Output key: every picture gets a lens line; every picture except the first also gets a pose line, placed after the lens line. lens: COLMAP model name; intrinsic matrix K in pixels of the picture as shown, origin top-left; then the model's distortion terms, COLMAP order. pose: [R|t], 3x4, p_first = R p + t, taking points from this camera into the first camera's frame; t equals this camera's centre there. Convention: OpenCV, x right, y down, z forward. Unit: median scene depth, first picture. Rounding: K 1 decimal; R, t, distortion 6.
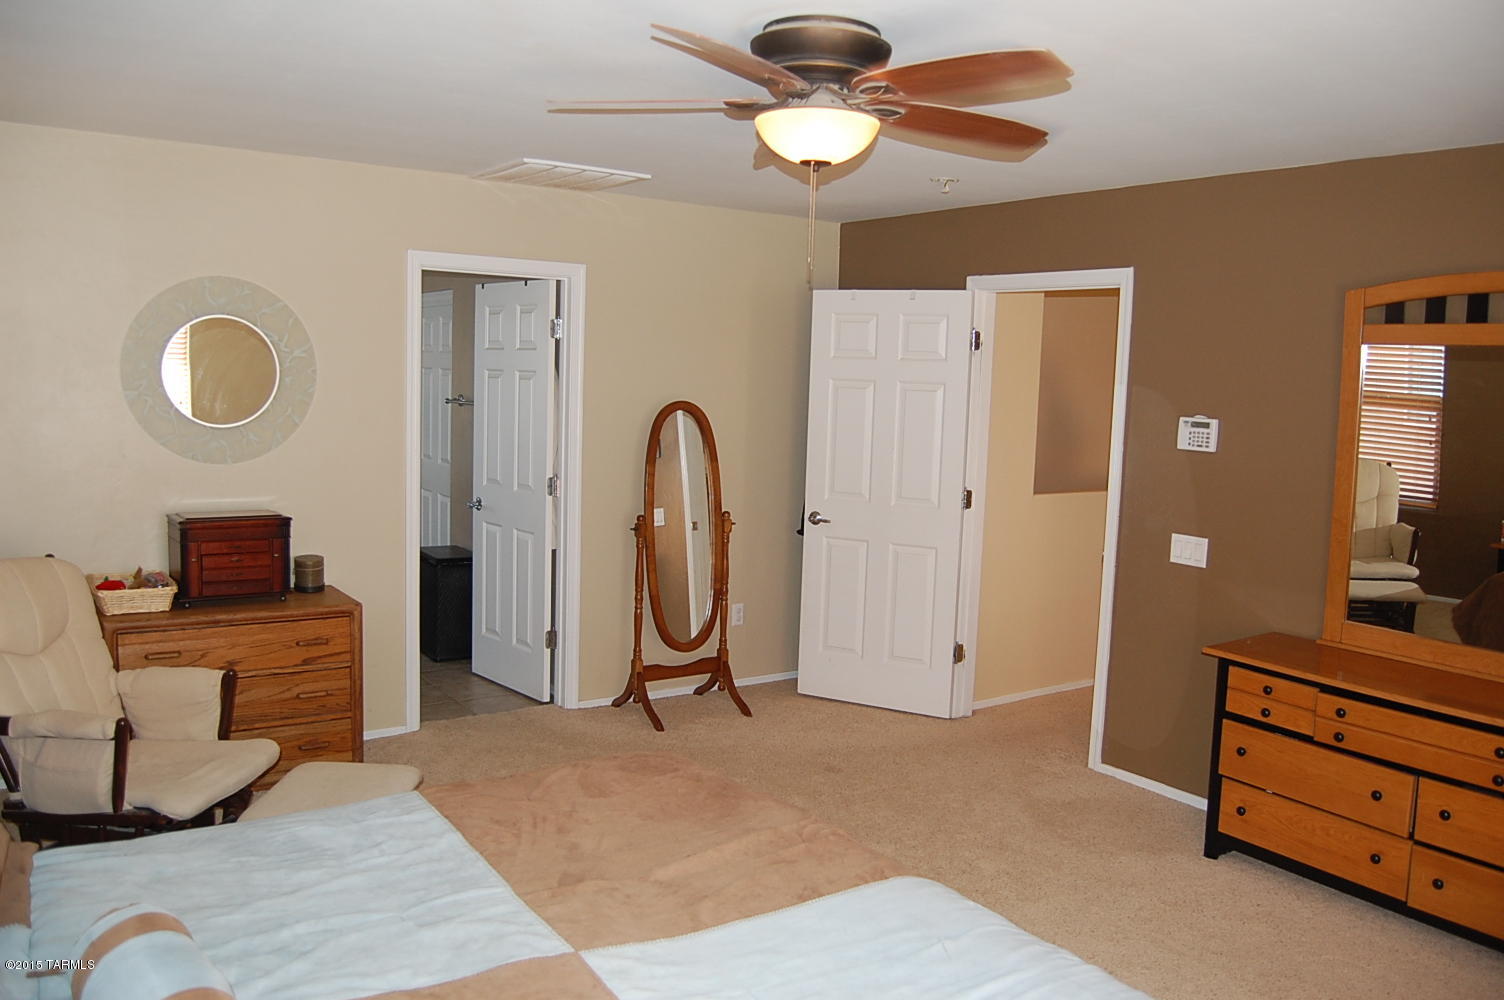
lens RADIAL K [[1182.3, 0, 752.0], [0, 1182.3, 500.0], [0, 0, 1]] dist [-0.102685, 0.049019]
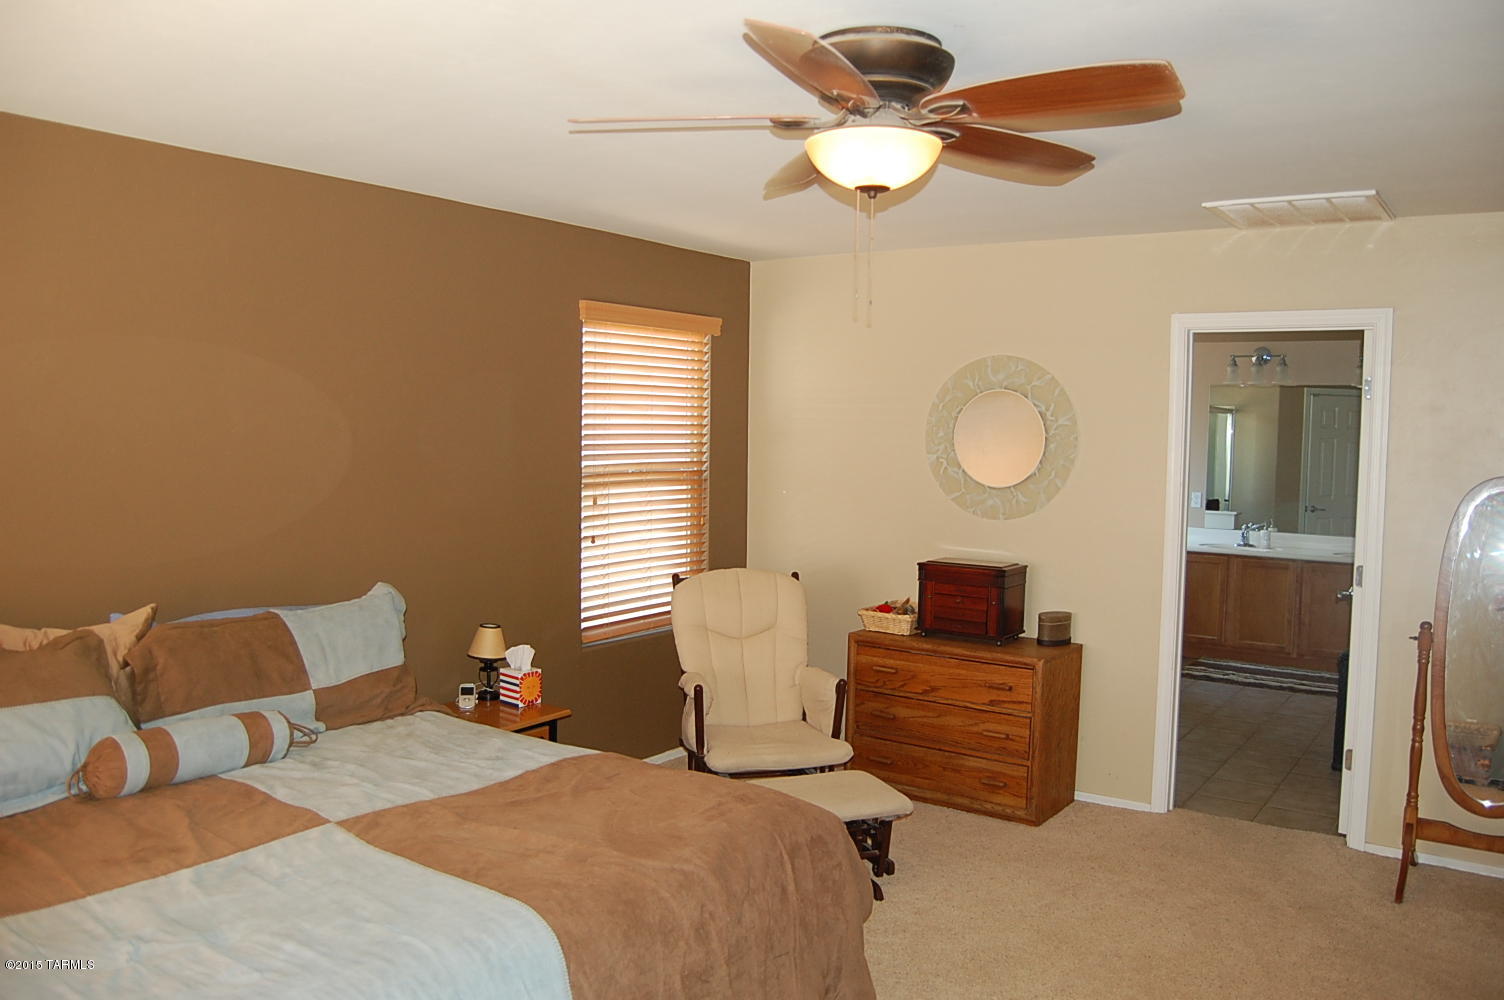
lens RADIAL K [[1182.3, 0, 752.0], [0, 1182.3, 500.0], [0, 0, 1]] dist [-0.102685, 0.049019]
pose [[0.350356, 0.034266, -0.935990, 0.558152], [-0.104481, 0.994523, -0.002700, -0.023134], [0.930771, 0.098739, 0.352017, 0.385926]]
